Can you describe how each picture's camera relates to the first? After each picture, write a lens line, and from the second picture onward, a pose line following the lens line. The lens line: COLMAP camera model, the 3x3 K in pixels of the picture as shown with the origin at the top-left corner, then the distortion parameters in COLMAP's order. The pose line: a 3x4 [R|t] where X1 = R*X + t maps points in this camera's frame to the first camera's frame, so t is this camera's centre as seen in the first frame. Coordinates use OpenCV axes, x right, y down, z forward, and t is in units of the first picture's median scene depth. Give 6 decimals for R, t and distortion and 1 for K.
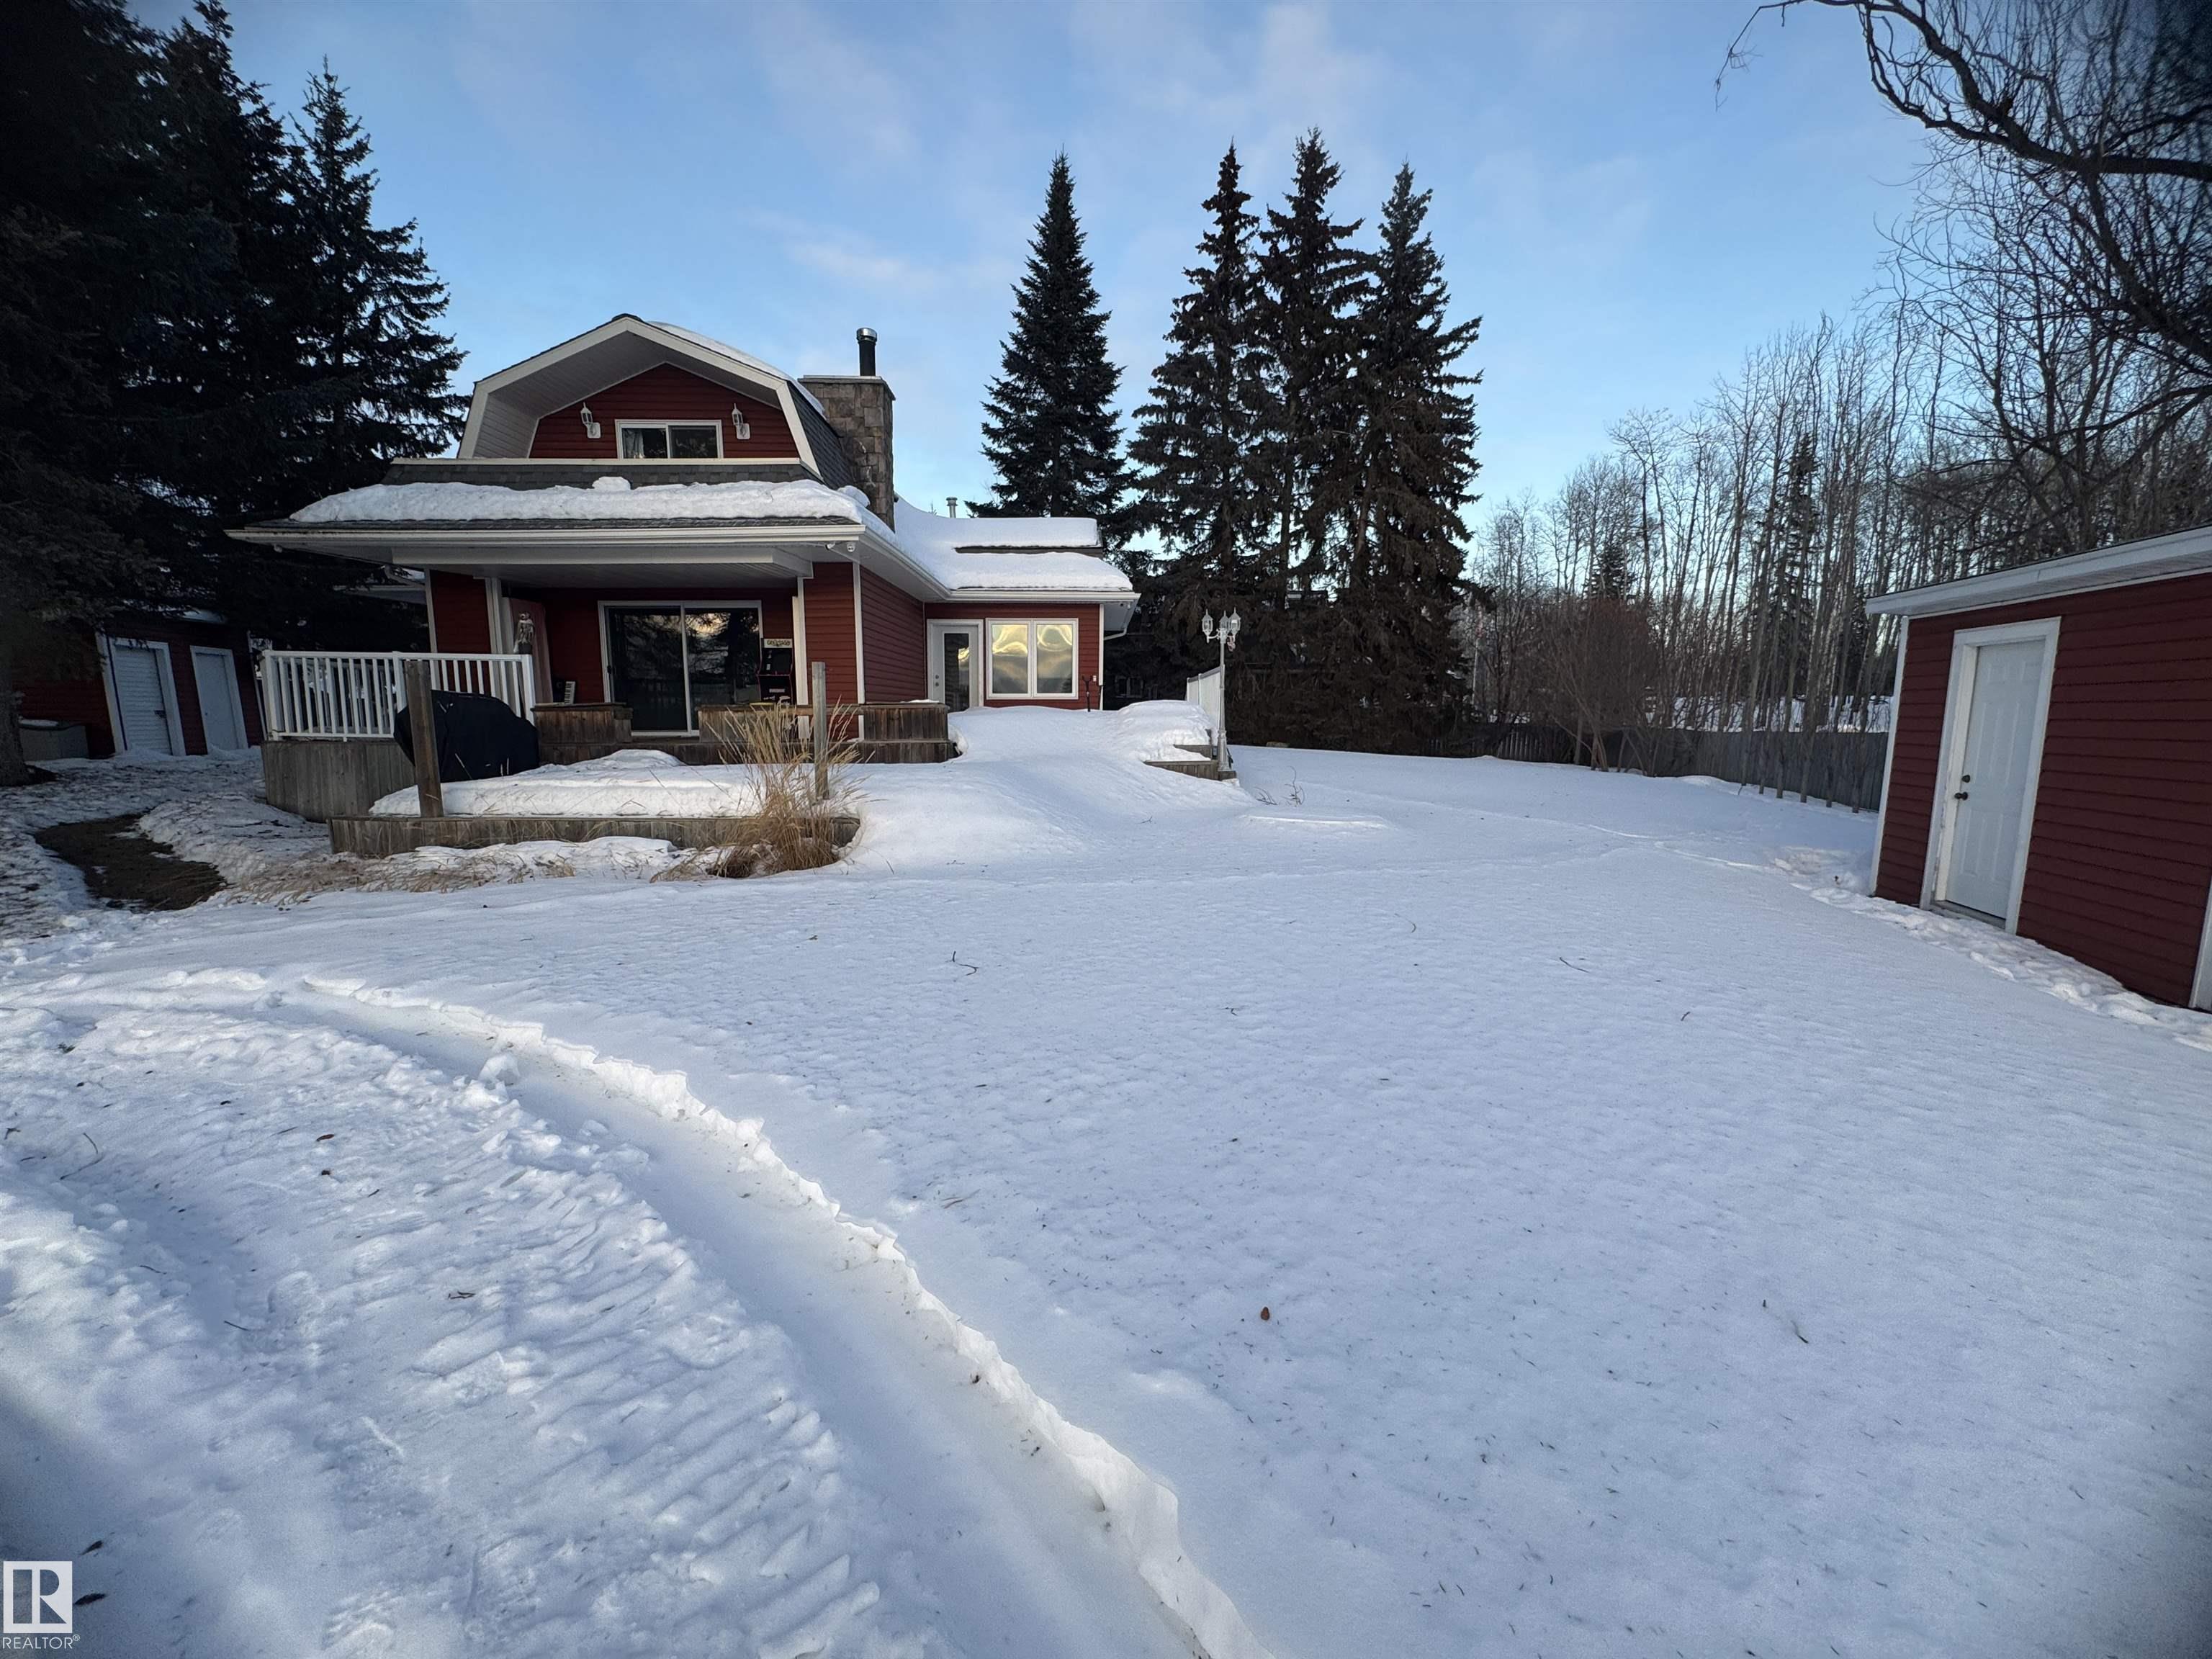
lens RADIAL K [[883.5, 0, 1102.4], [0, 883.5, 826.3], [0, 0, 1]] dist [-0.004259, 0.001094]
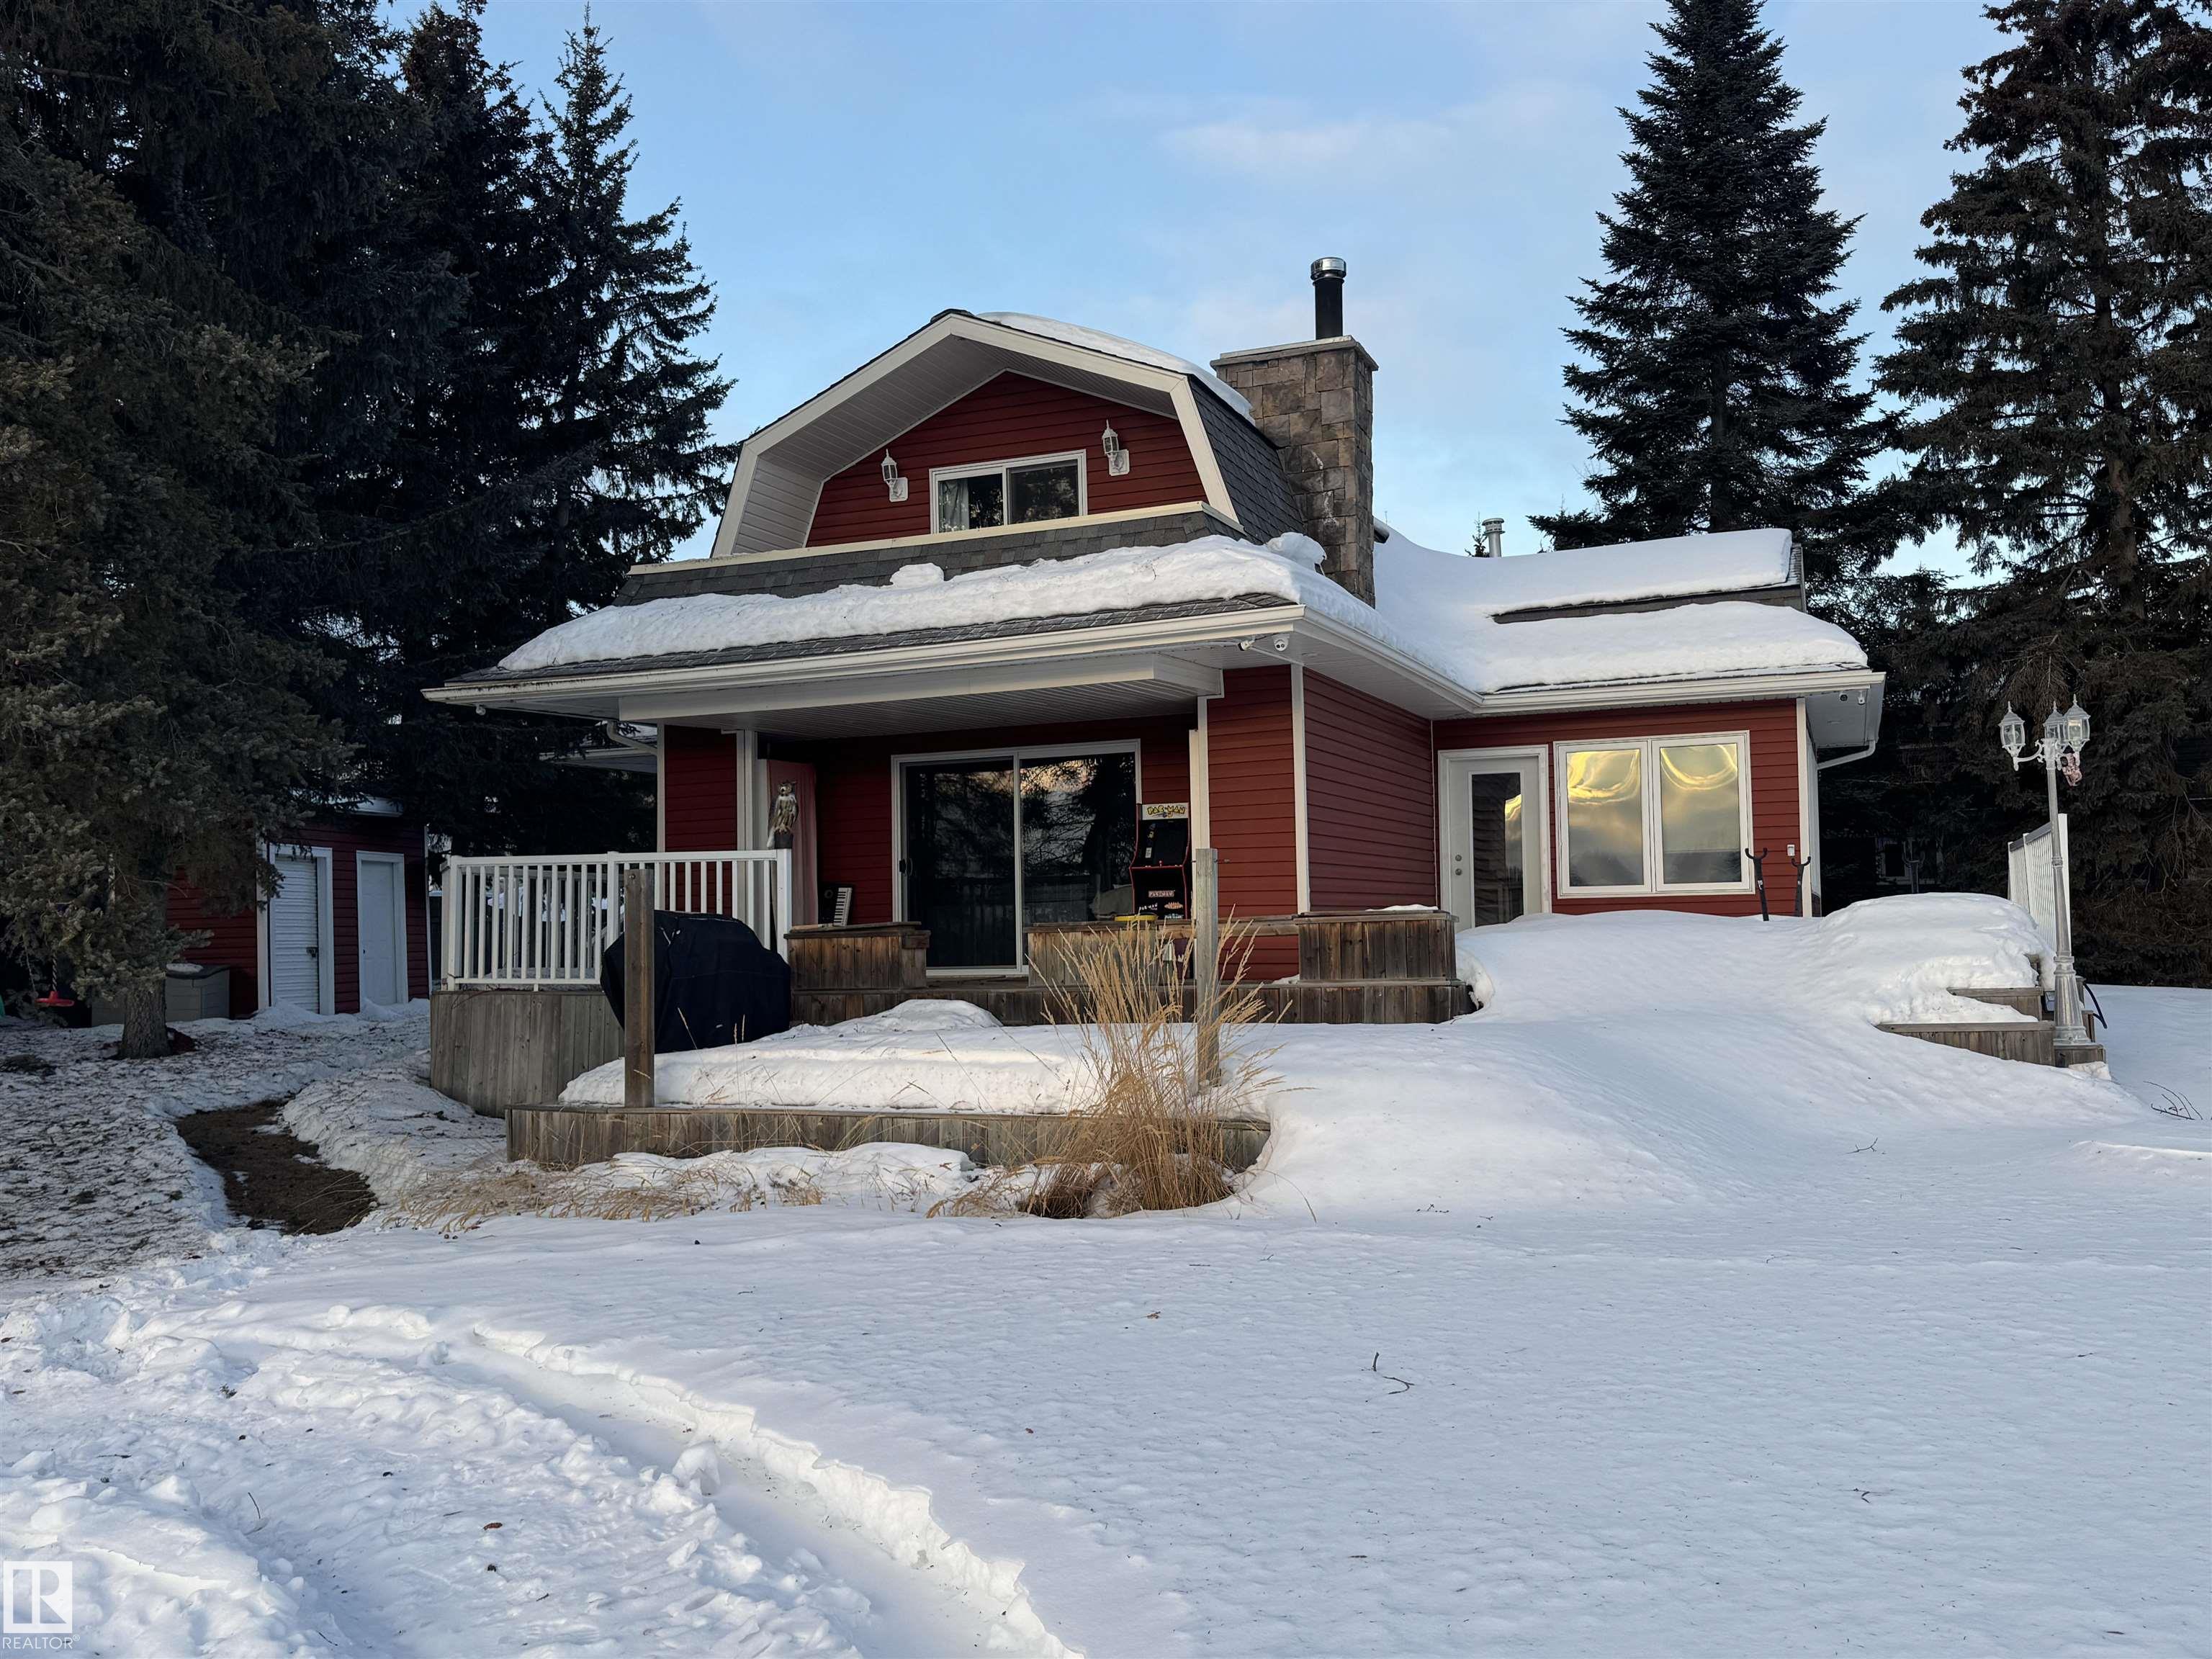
lens RADIAL K [[1818.7, 0, 1103.5], [0, 1818.7, 809.7], [0, 0, 1]] dist [0.094527, -0.129587]
pose [[0.920007, -0.044718, -0.389342, 0.038362], [-0.029446, 0.982773, -0.182457, 0.004657], [0.390794, 0.179326, 0.902841, -0.053353]]
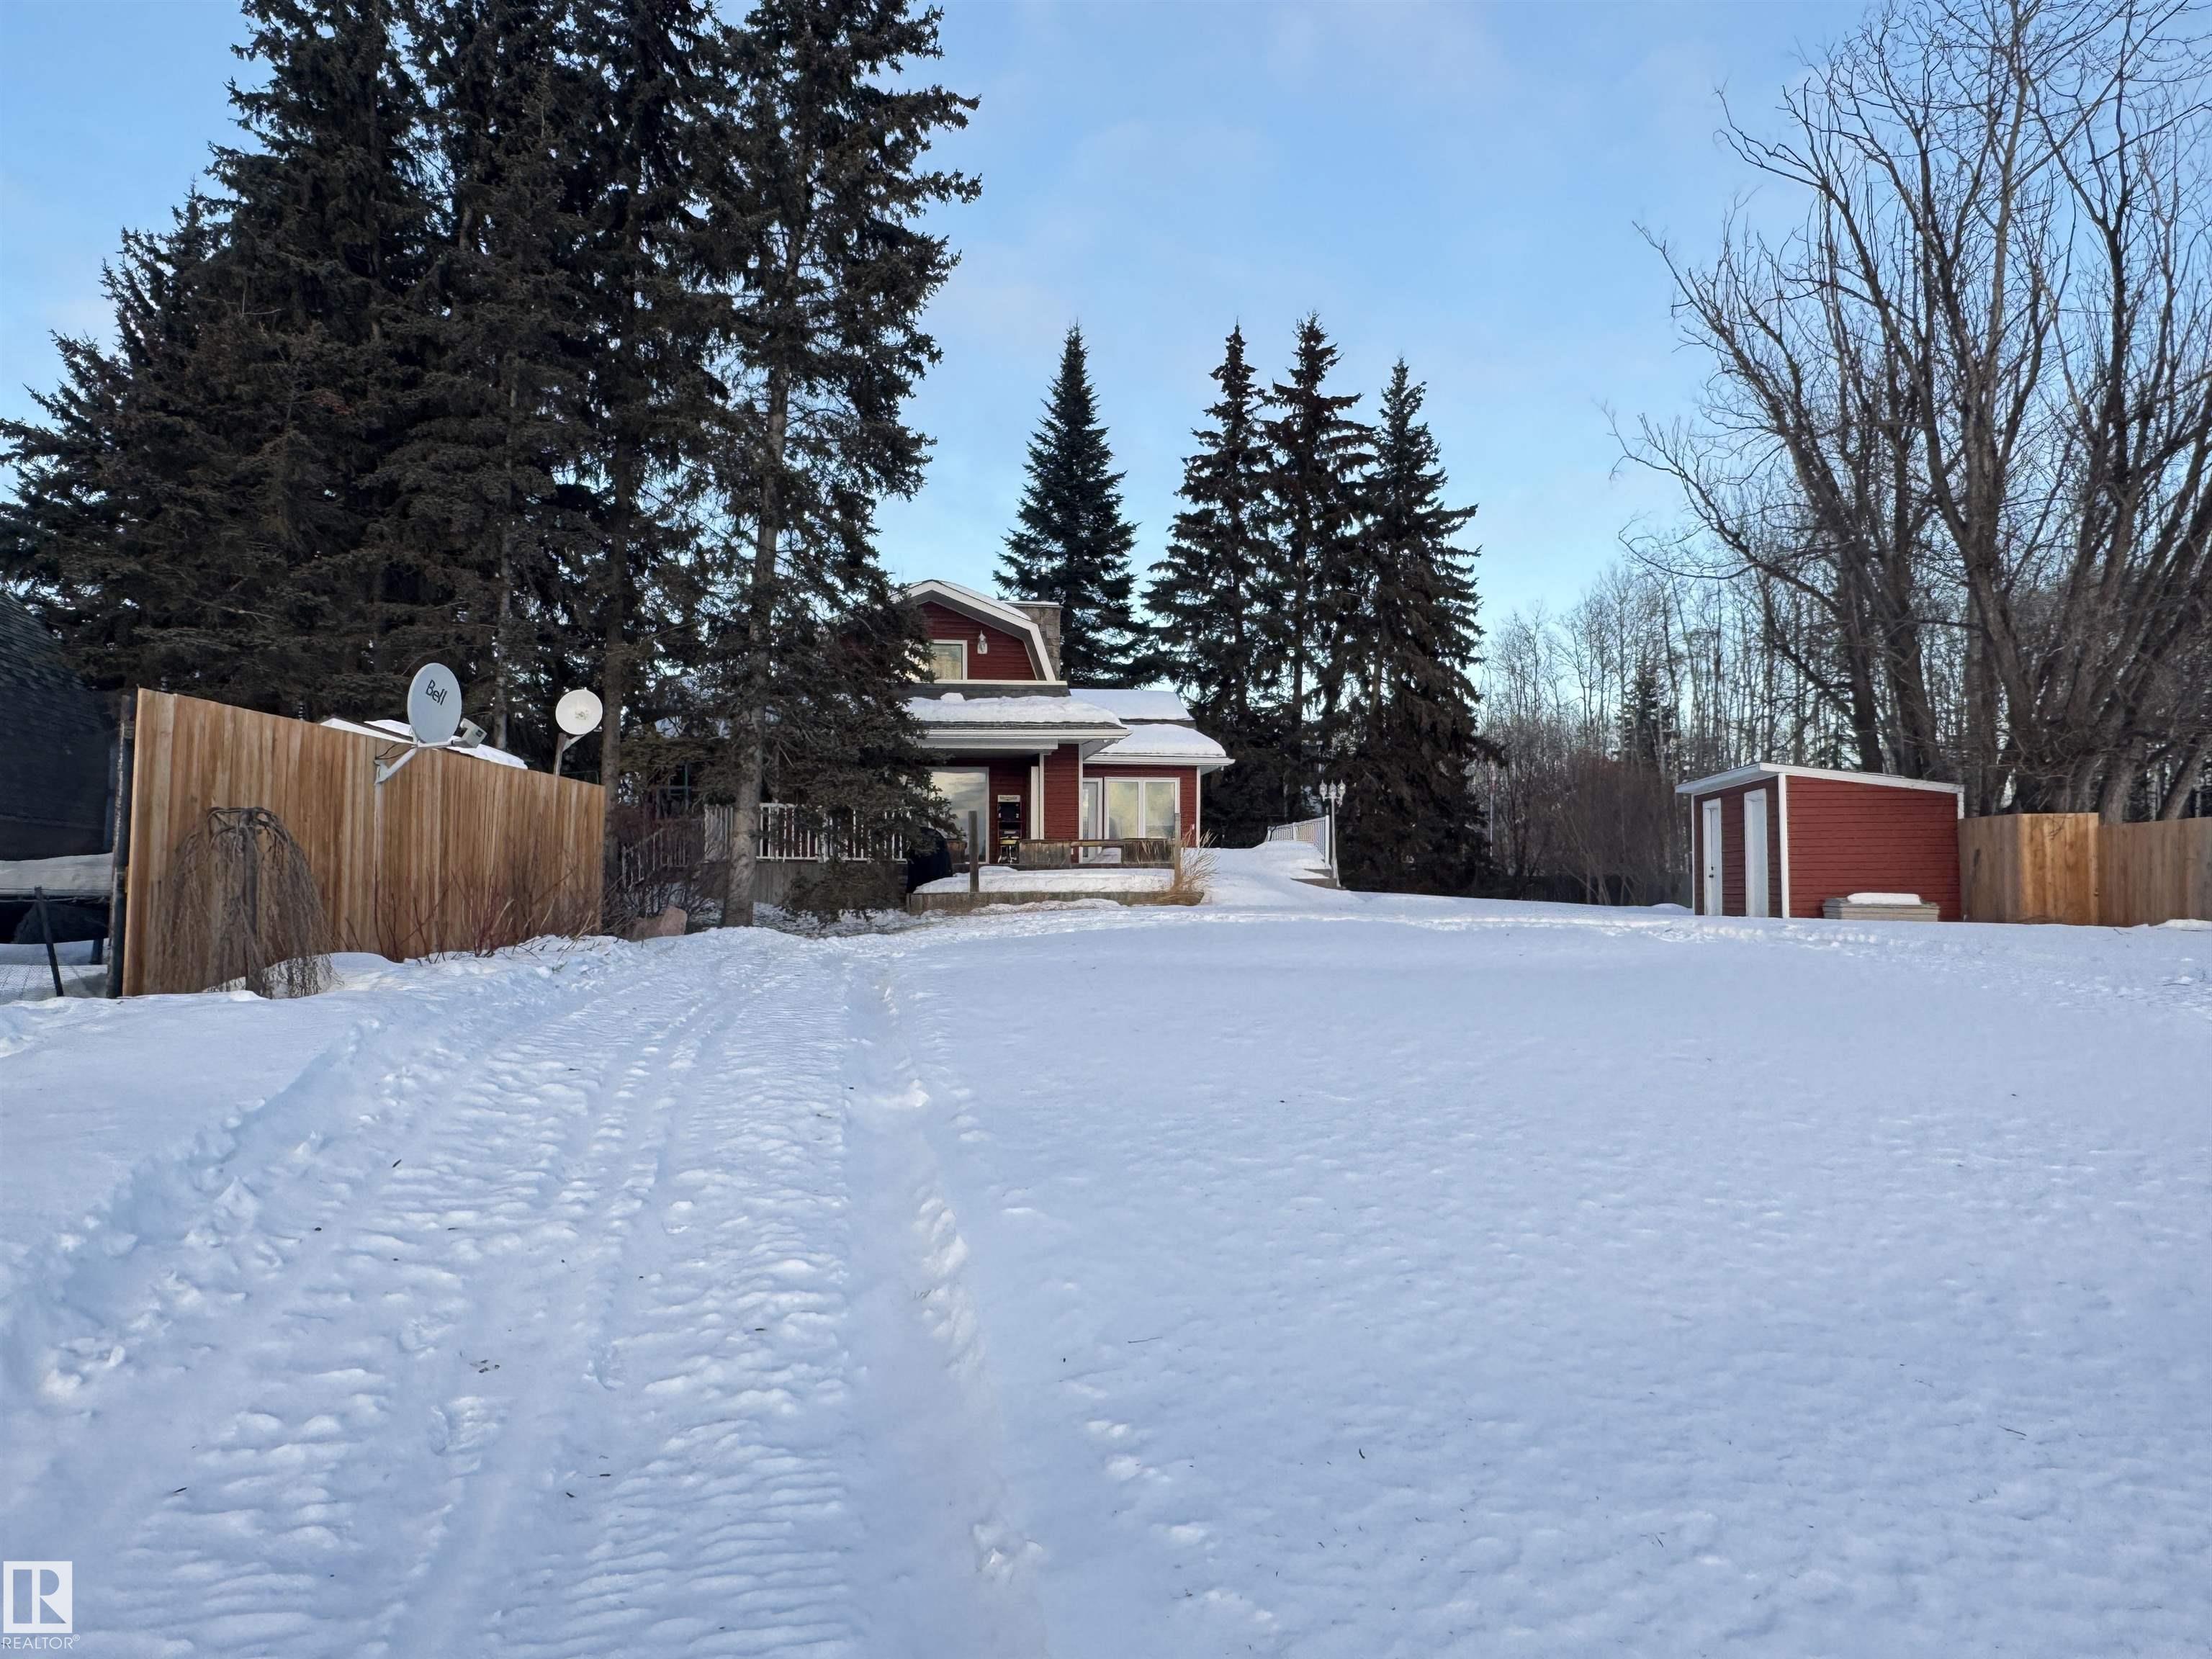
lens RADIAL K [[1503.4, 0, 1100.8], [0, 1503.4, 843.0], [0, 0, 1]] dist [-0.007896, -0.001897]
pose [[0.989734, 0.003637, 0.142879, -0.430434], [0.019786, 0.986563, -0.162176, 0.186404], [-0.141549, 0.163338, 0.976363, -0.989744]]
